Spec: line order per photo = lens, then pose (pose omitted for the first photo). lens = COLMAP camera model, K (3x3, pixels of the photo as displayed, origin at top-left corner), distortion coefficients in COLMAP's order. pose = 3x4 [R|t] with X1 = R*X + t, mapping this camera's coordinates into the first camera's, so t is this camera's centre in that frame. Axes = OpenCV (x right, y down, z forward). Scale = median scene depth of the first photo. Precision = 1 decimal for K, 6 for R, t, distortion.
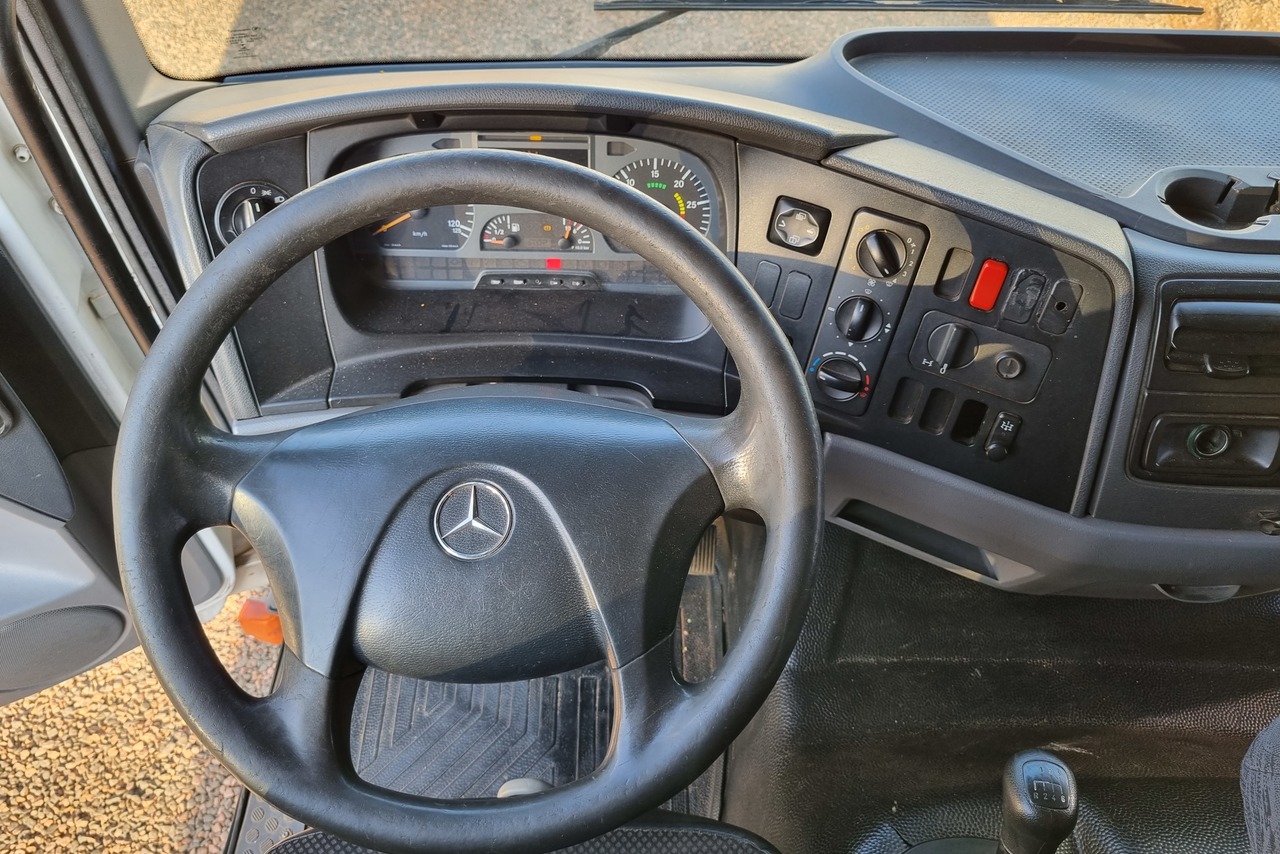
lens RADIAL K [[968.4, 0, 639.9], [0, 968.4, 443.5], [0, 0, 1]] dist [0.031667, 0.000349]
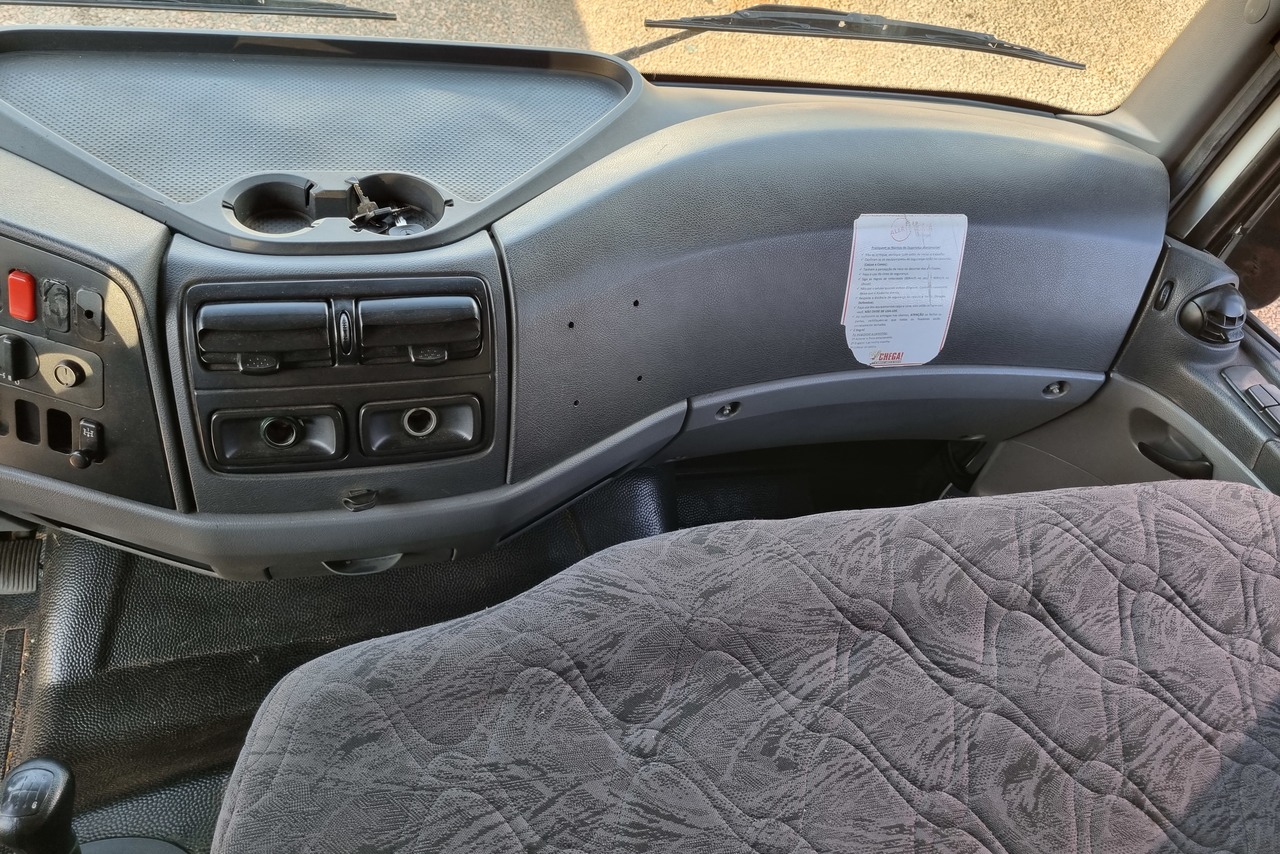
lens RADIAL K [[960.7, 0, 640.0], [0, 960.7, 427.0], [0, 0, 1]] dist [0.041369, 0.002949]
pose [[0.970608, -0.088108, 0.223956, 0.554032], [0.084209, 0.996084, 0.026921, -0.002272], [-0.225451, -0.007271, 0.974227, -0.088175]]
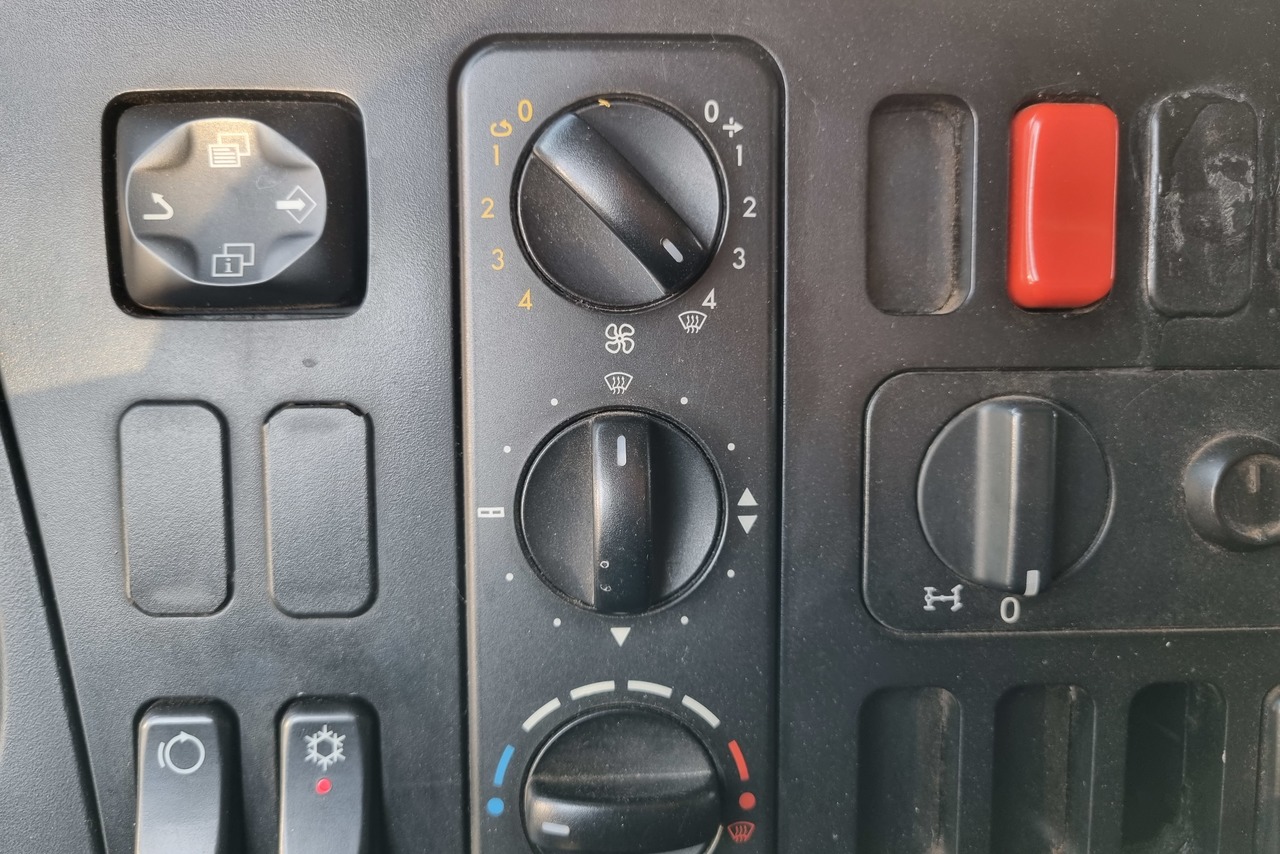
lens RADIAL K [[968.4, 0, 639.9], [0, 968.4, 443.5], [0, 0, 1]] dist [0.031667, 0.000349]
pose [[0.881124, -0.231921, 0.412109, 0.111605], [0.378943, 0.867612, -0.321950, -0.053804], [-0.282884, 0.439844, 0.852358, 0.636807]]
